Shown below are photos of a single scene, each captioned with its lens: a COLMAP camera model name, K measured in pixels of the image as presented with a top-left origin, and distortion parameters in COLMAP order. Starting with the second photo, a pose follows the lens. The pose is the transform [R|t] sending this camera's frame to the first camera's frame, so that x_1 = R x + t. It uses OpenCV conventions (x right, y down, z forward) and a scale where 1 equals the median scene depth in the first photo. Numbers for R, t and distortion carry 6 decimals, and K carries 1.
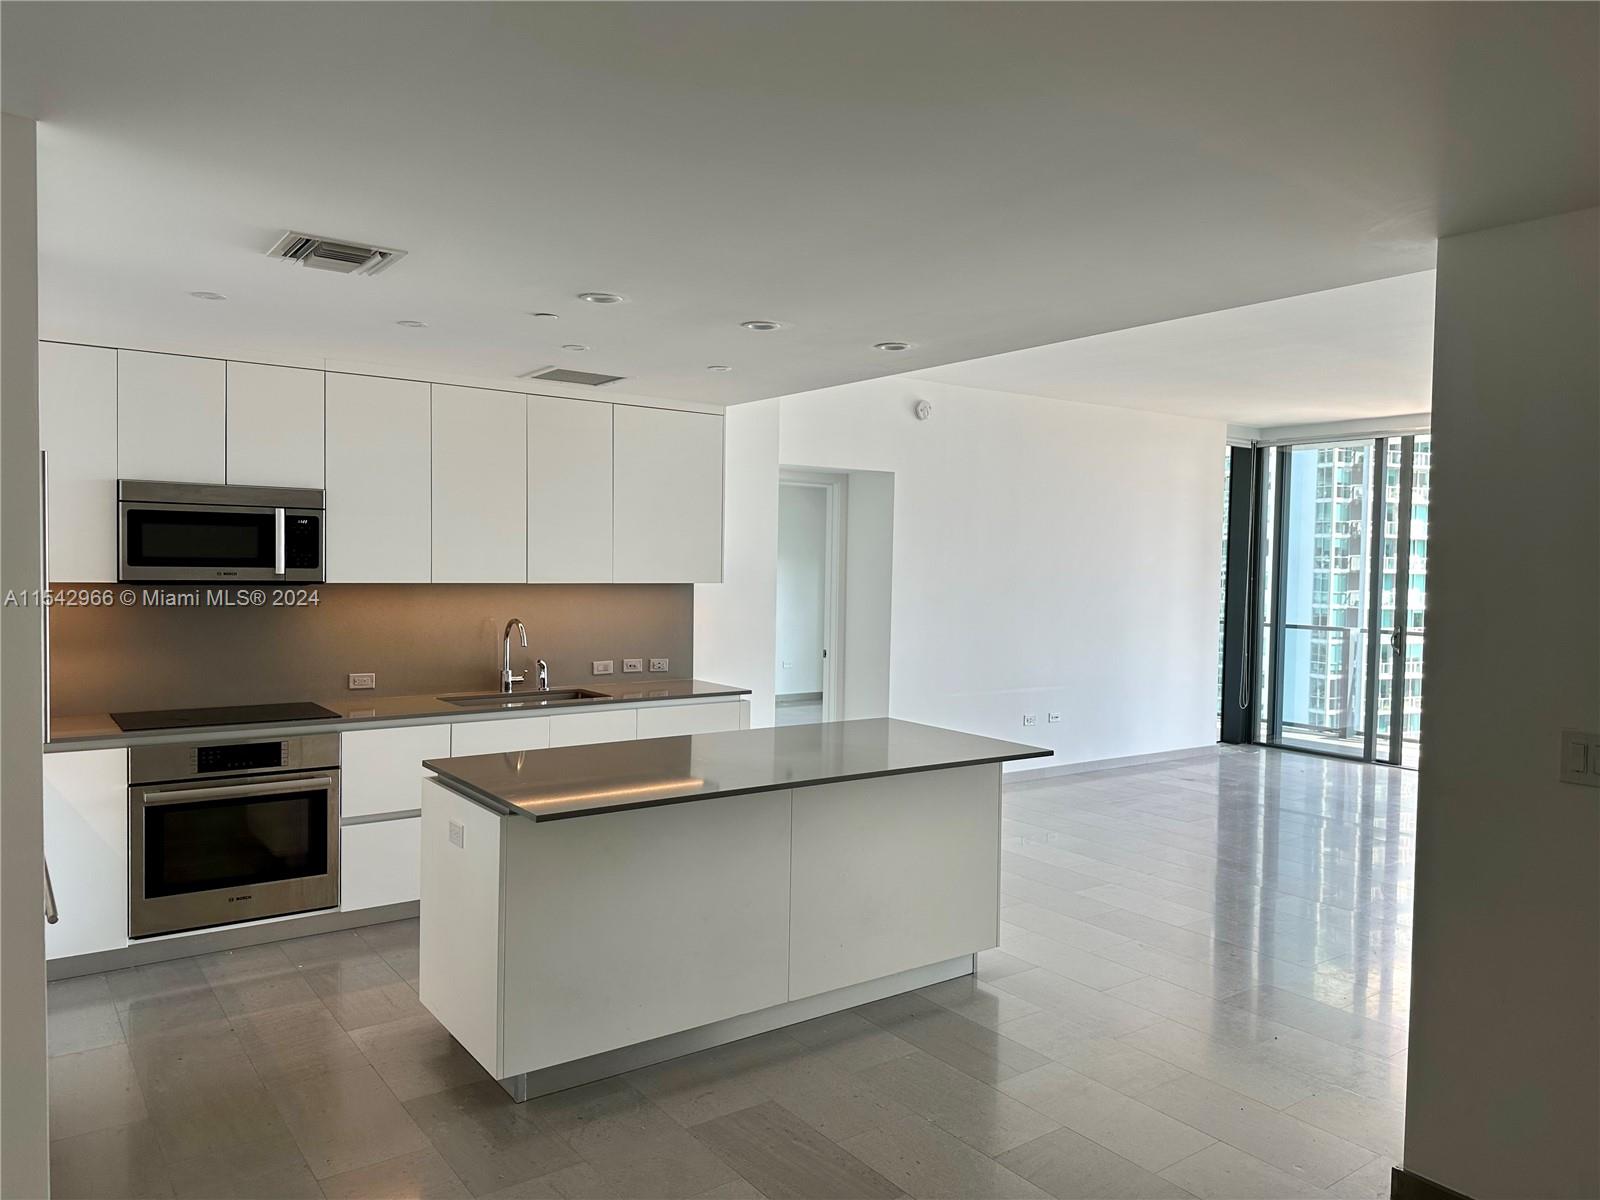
lens RADIAL K [[1113.8, 0, 808.1], [0, 1113.8, 601.0], [0, 0, 1]] dist [0.067982, -0.078089]
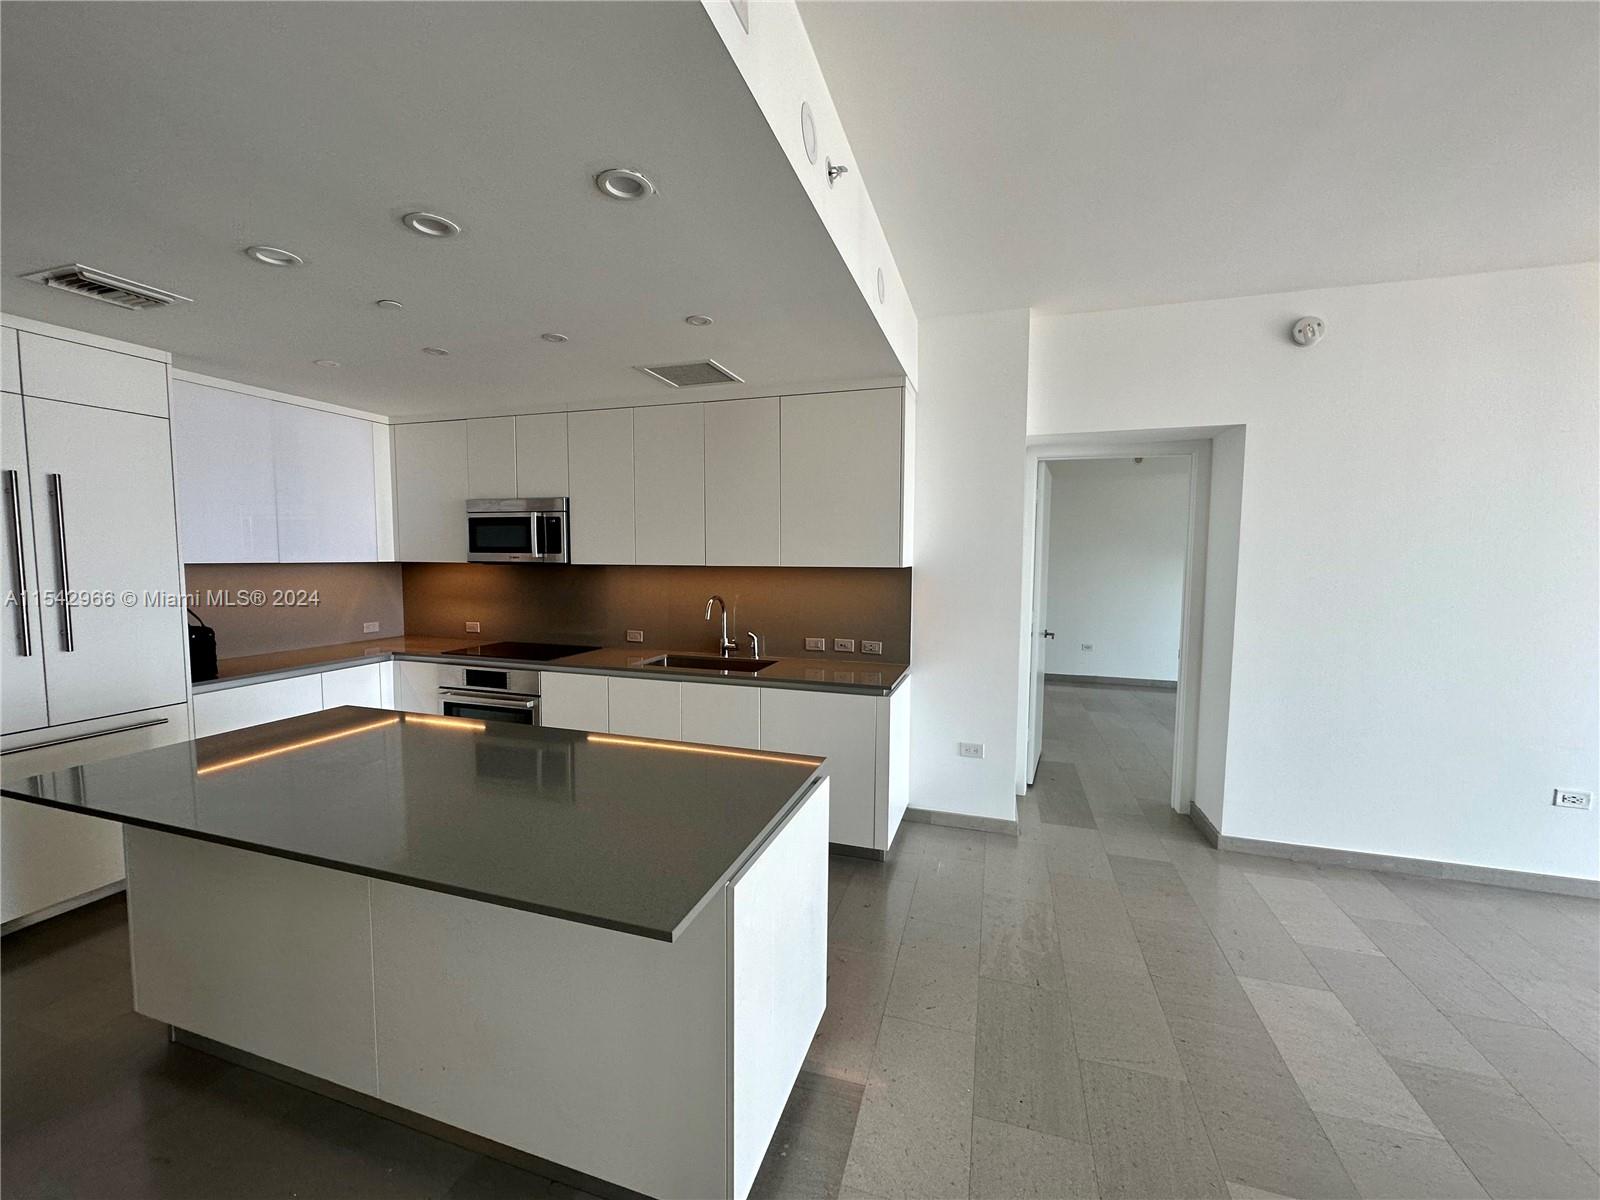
lens RADIAL K [[637.4, 0, 801.4], [0, 637.4, 598.7], [0, 0, 1]] dist [-0.003094, 0.000726]
pose [[0.585930, 0.049248, -0.808864, 0.391440], [-0.025002, 0.998775, 0.042700, -0.014316], [0.809976, -0.004796, 0.586443, 0.775743]]
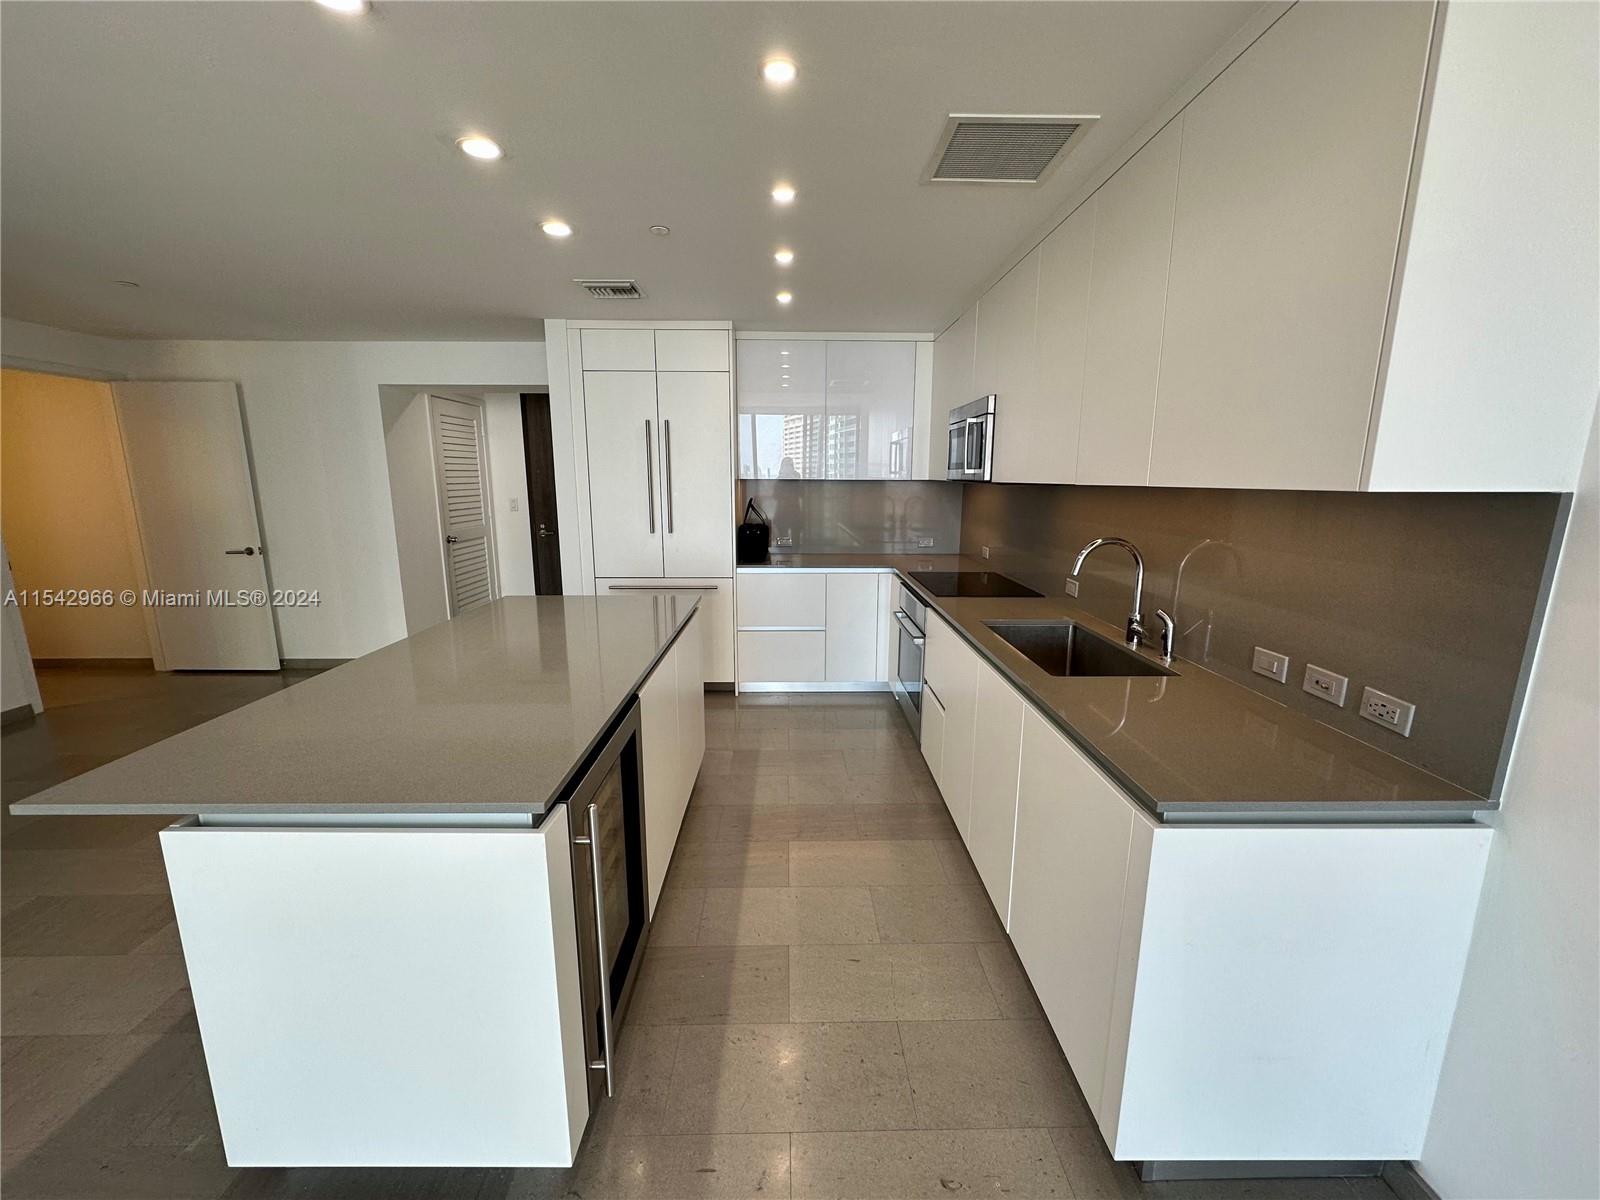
lens RADIAL K [[637.4, 0, 800.6], [0, 637.4, 603.4], [0, 0, 1]] dist [-0.003094, 0.000726]
pose [[-0.581045, 0.147251, -0.800439, 0.202198], [-0.035649, 0.977948, 0.205784, -0.022331], [0.813090, 0.148105, -0.562983, 1.230093]]
